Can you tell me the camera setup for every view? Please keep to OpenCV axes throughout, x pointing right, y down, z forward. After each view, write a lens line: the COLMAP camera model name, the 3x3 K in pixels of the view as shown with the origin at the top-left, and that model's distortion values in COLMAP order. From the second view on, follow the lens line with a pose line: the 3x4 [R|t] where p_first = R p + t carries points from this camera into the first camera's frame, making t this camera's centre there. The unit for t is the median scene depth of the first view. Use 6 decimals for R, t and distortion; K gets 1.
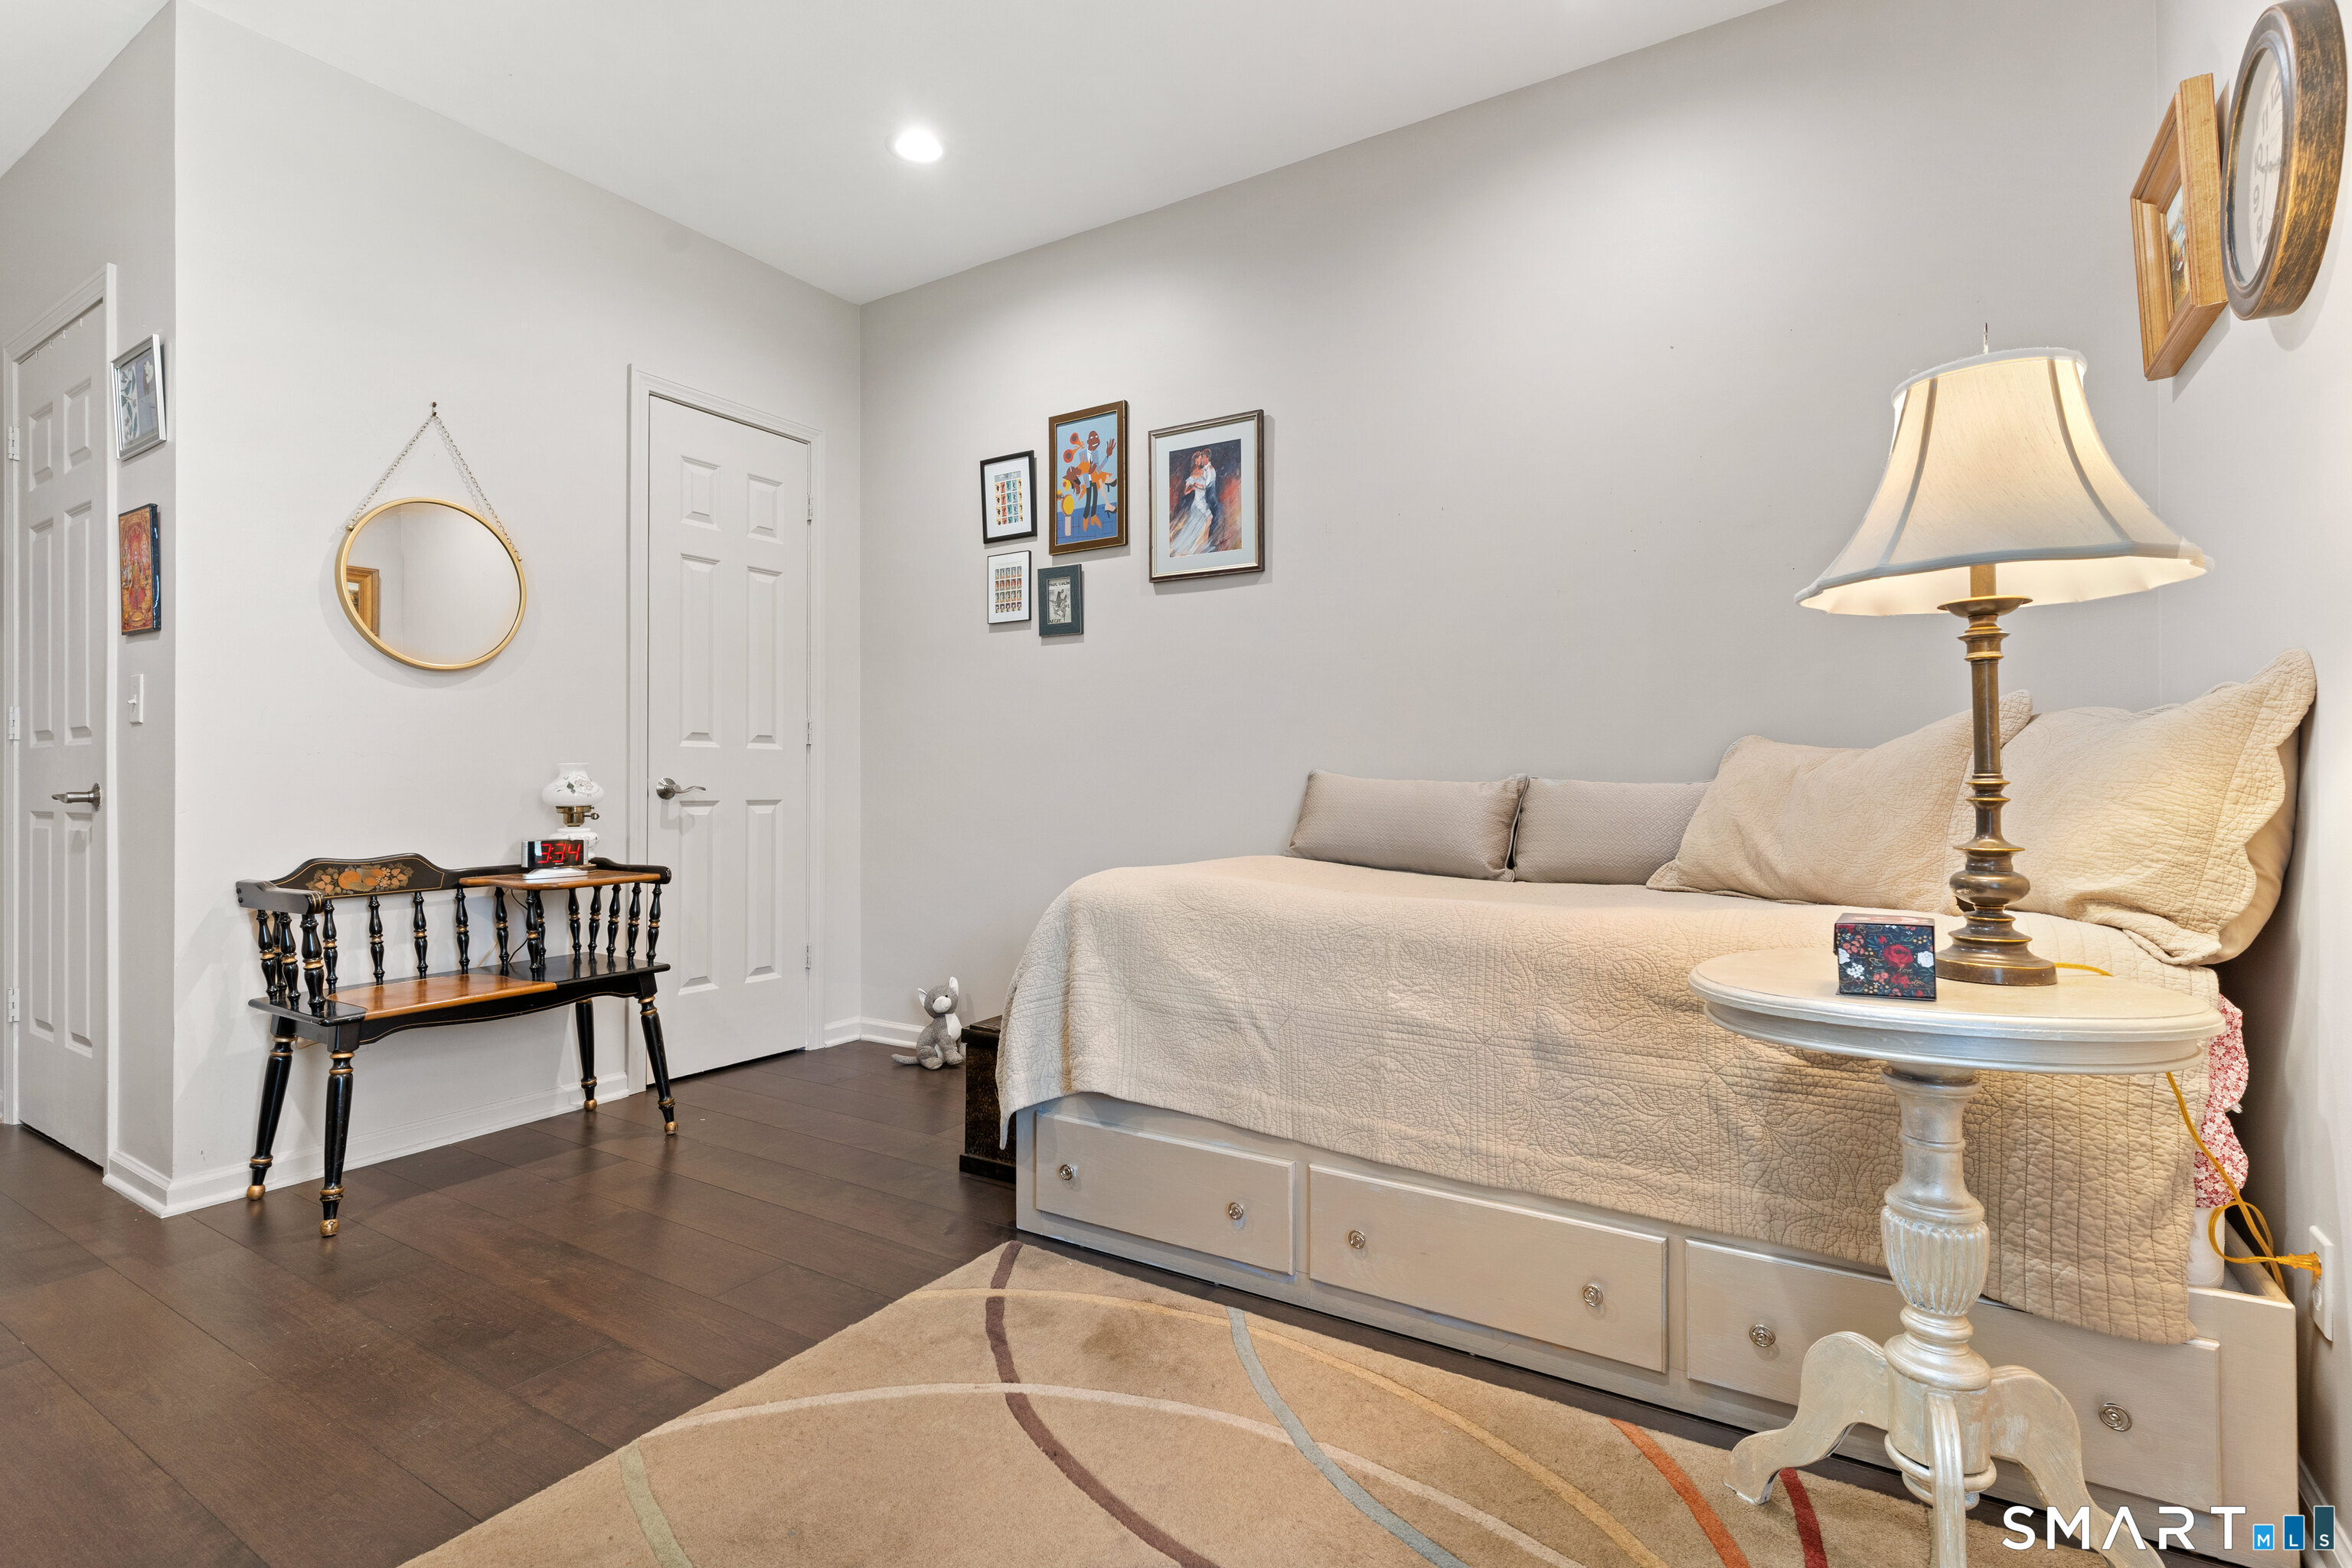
lens RADIAL K [[1117.2, 0, 1168.7], [0, 1117.2, 779.8], [0, 0, 1]] dist [-0.004227, -0.001392]
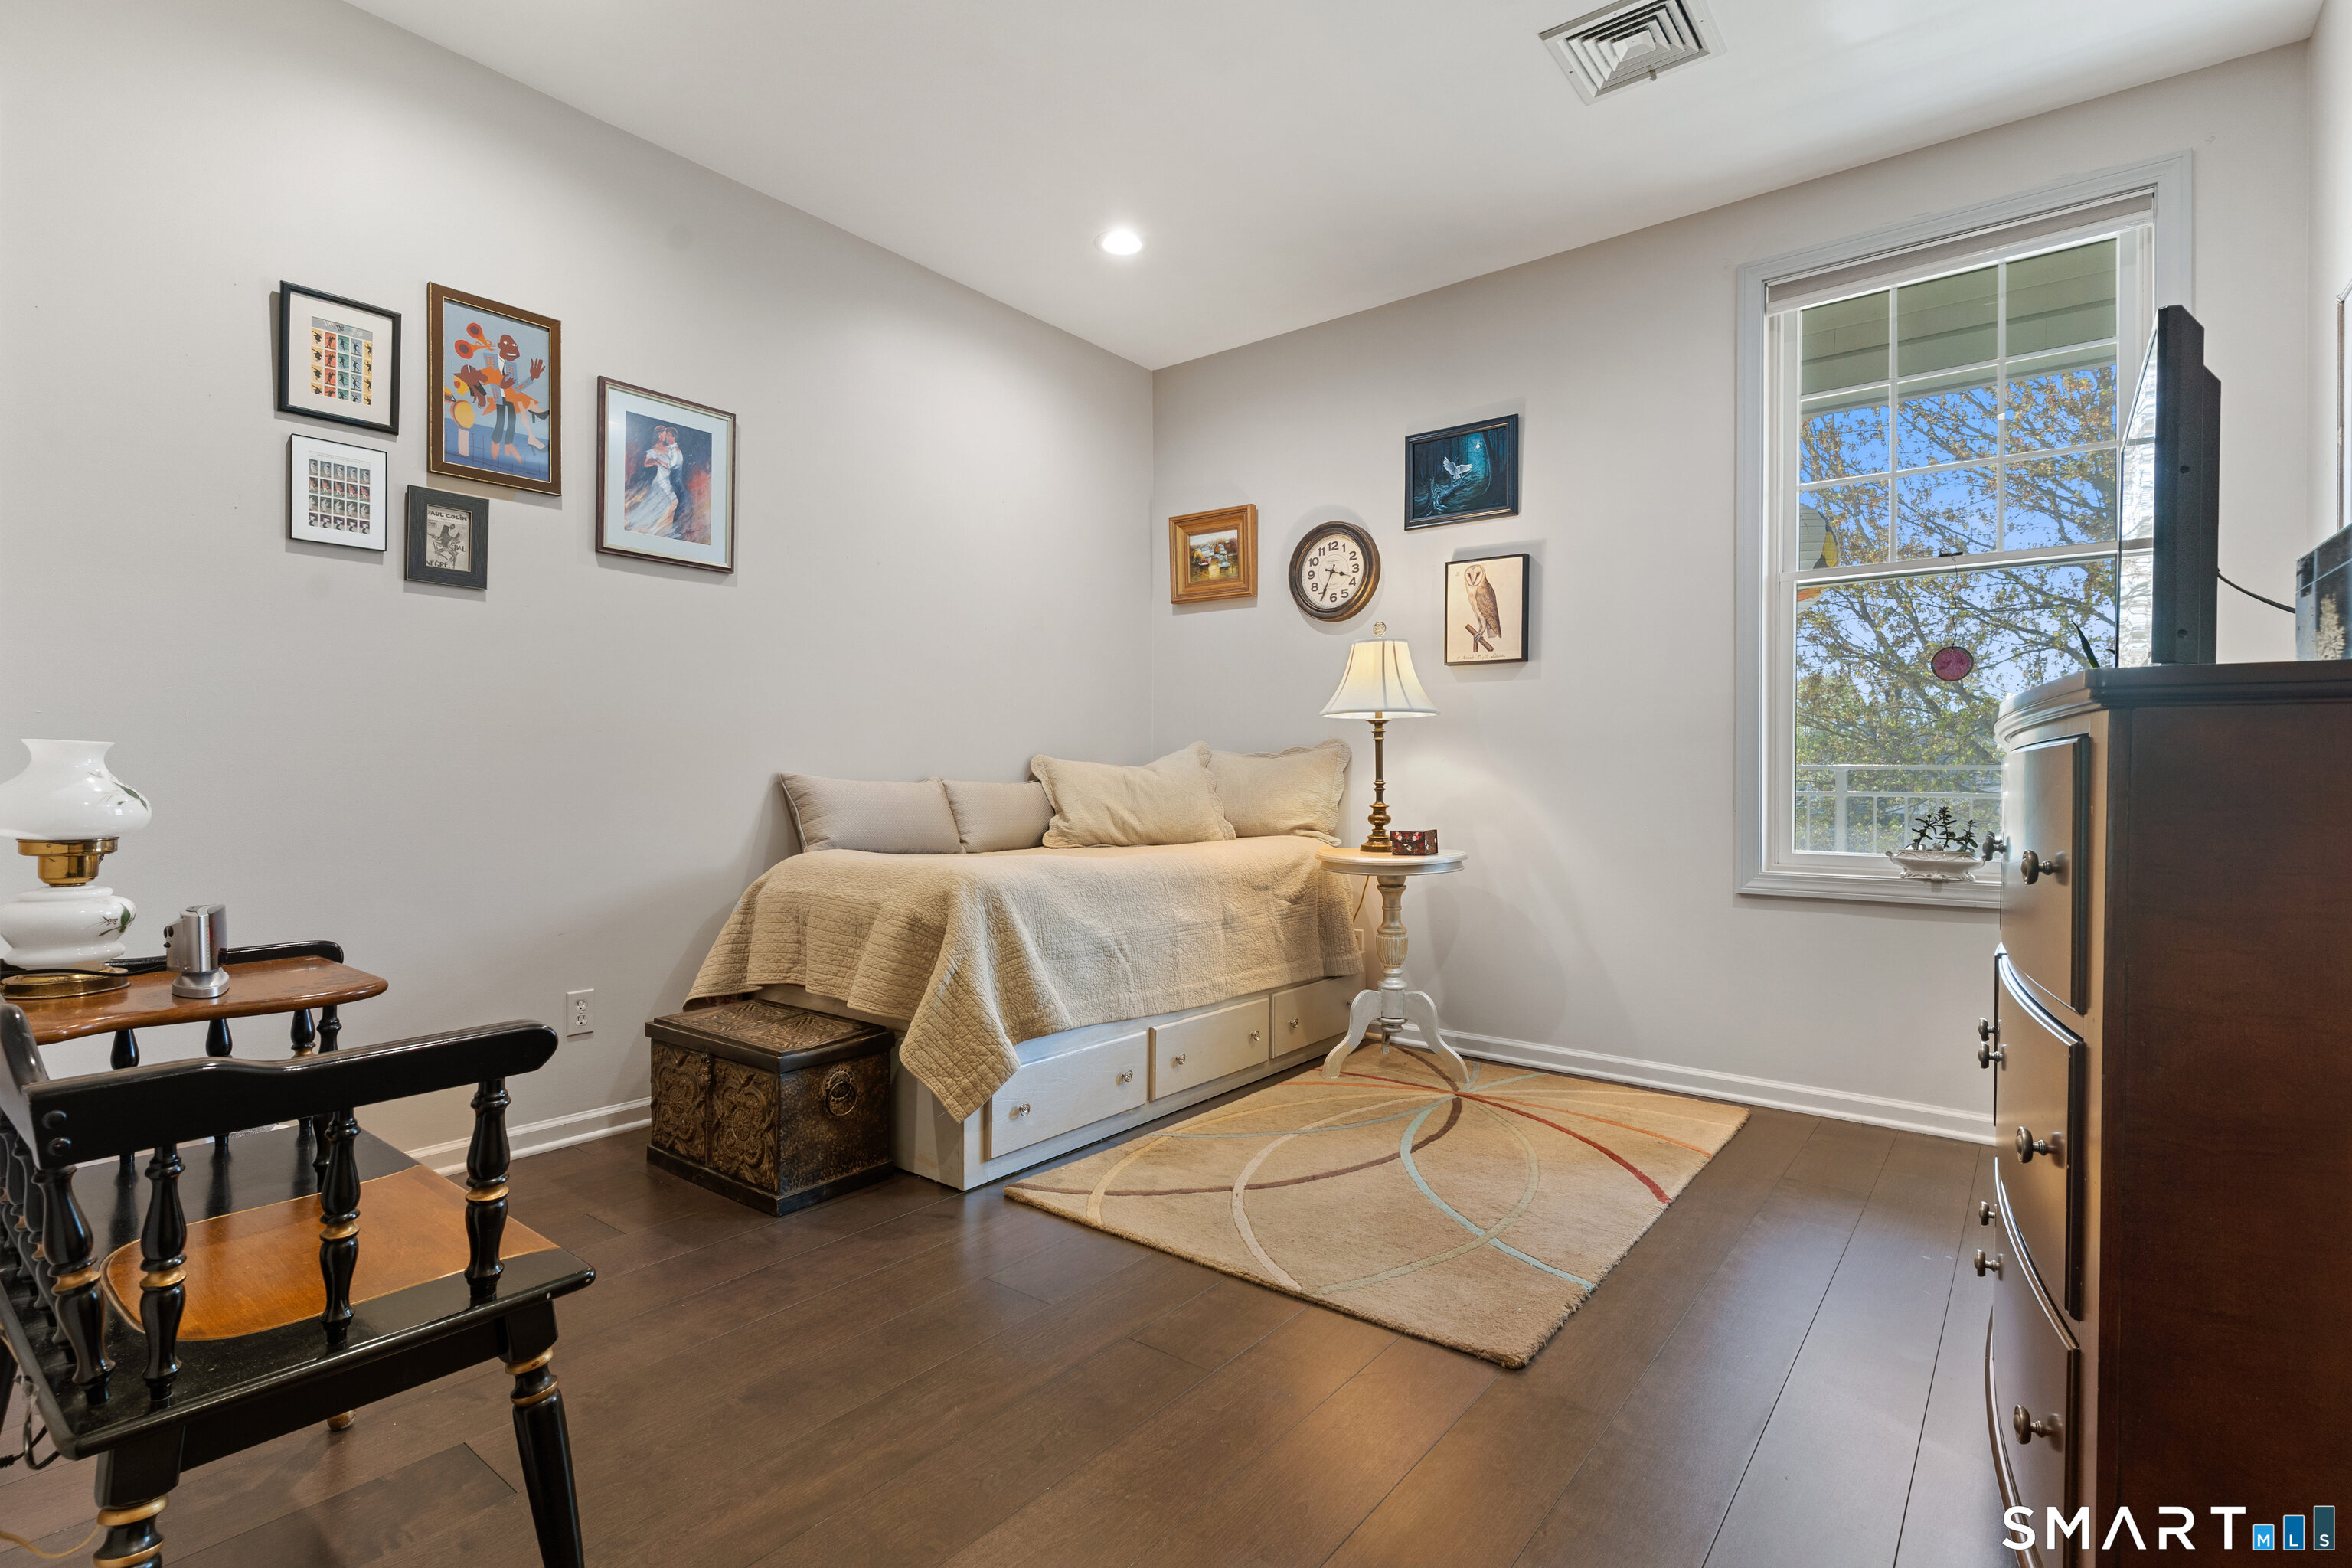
lens RADIAL K [[1117.2, 0, 1169.2], [0, 1117.2, 780.0], [0, 0, 1]] dist [-0.004227, -0.001392]
pose [[0.102347, -0.000166, 0.994749, -0.846427], [-0.002594, 0.999997, 0.000434, -0.001913], [-0.994745, -0.002624, 0.102346, 0.485091]]
